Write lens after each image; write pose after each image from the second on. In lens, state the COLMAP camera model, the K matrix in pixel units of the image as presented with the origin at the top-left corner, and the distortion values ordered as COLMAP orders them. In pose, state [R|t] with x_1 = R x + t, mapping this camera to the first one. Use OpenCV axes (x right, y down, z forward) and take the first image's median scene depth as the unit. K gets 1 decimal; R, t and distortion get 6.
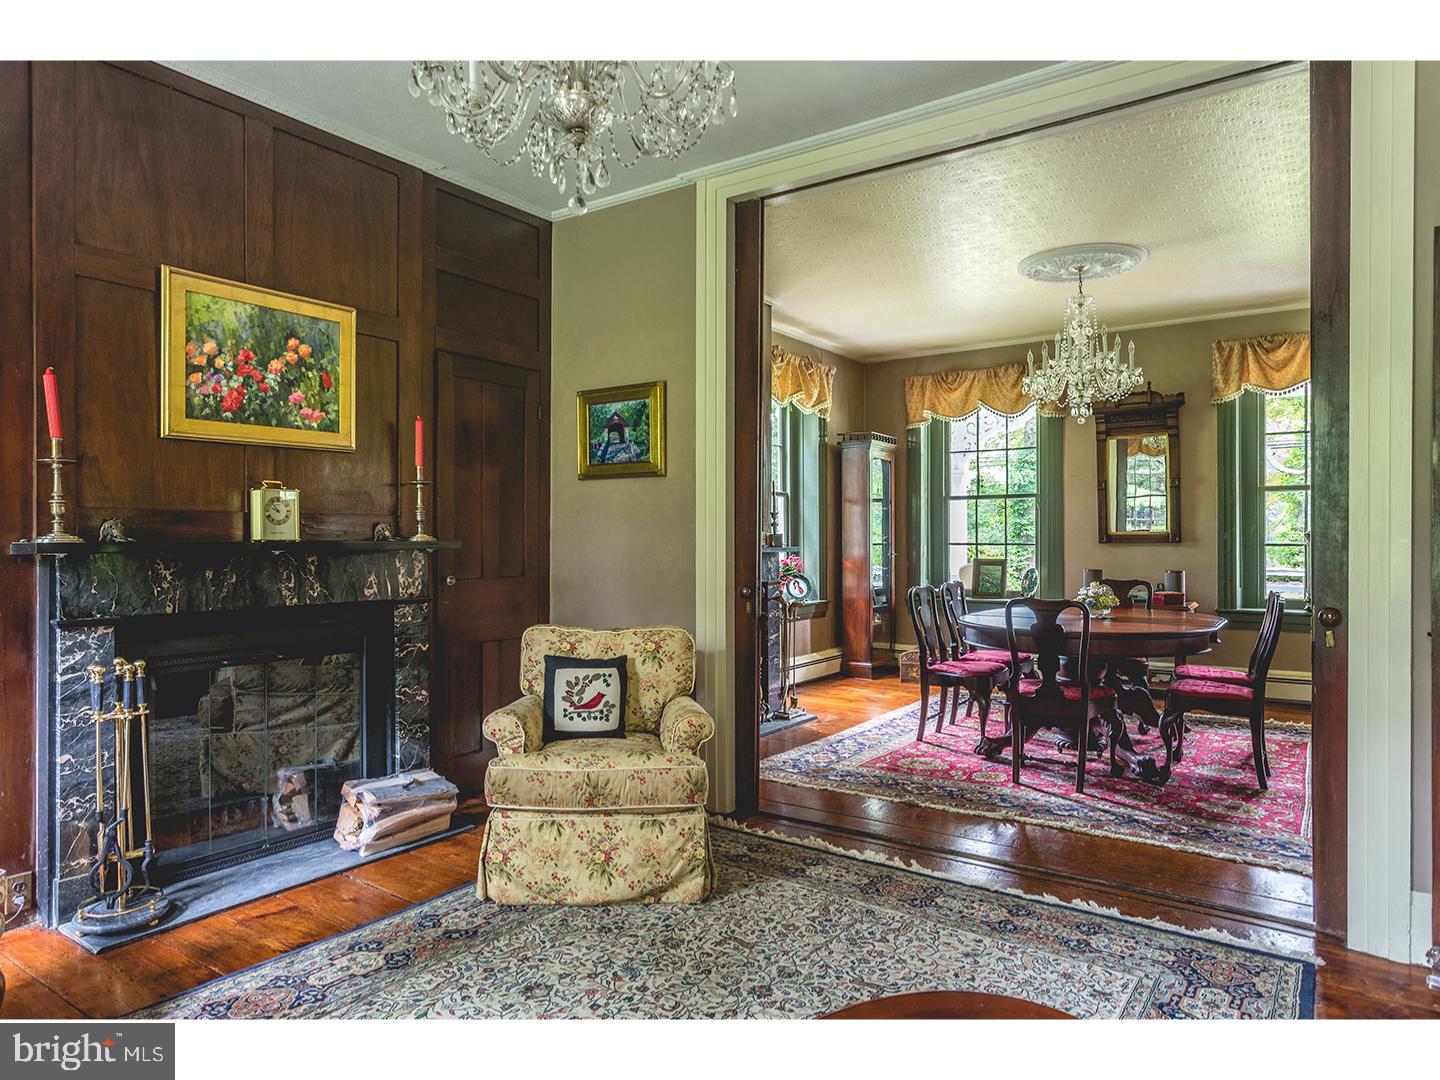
lens RADIAL K [[917.1, 0, 719.2], [0, 917.1, 537.9], [0, 0, 1]] dist [-0.000196, -0.000253]
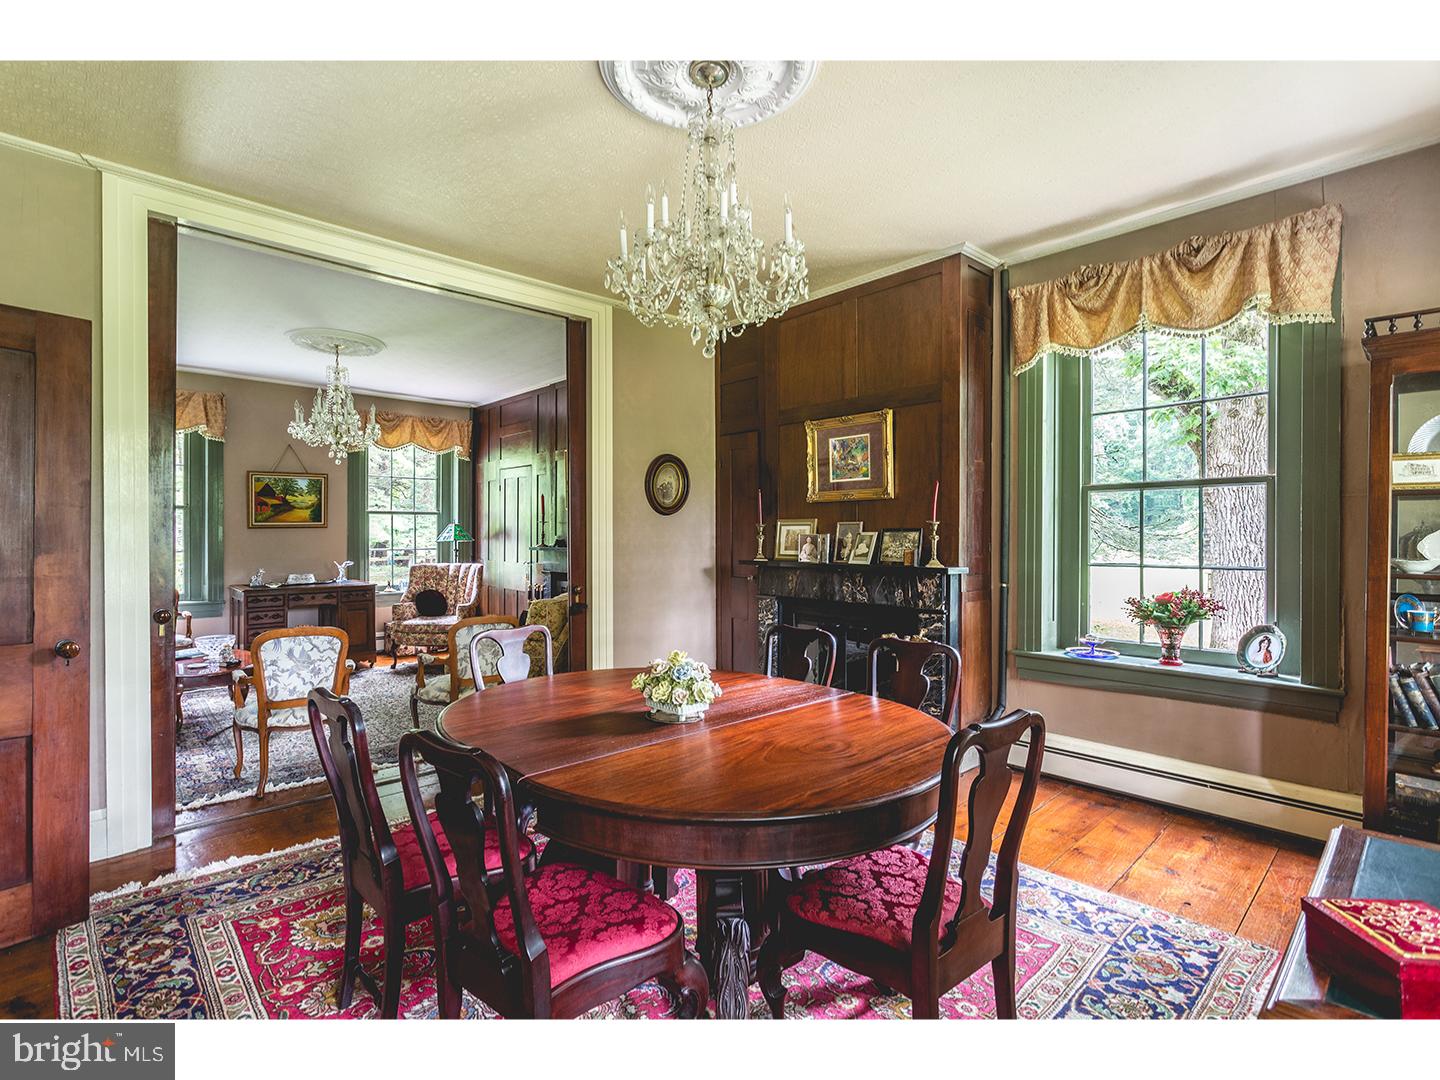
lens RADIAL K [[681.8, 0, 719.3], [0, 681.8, 540.1], [0, 0, 1]] dist [-0.035108, 0.002375]
pose [[-0.206874, 0.002878, -0.978363, 1.139272], [-0.005424, 0.999977, 0.004088, -0.031243], [0.978353, 0.006153, -0.206853, 1.568375]]
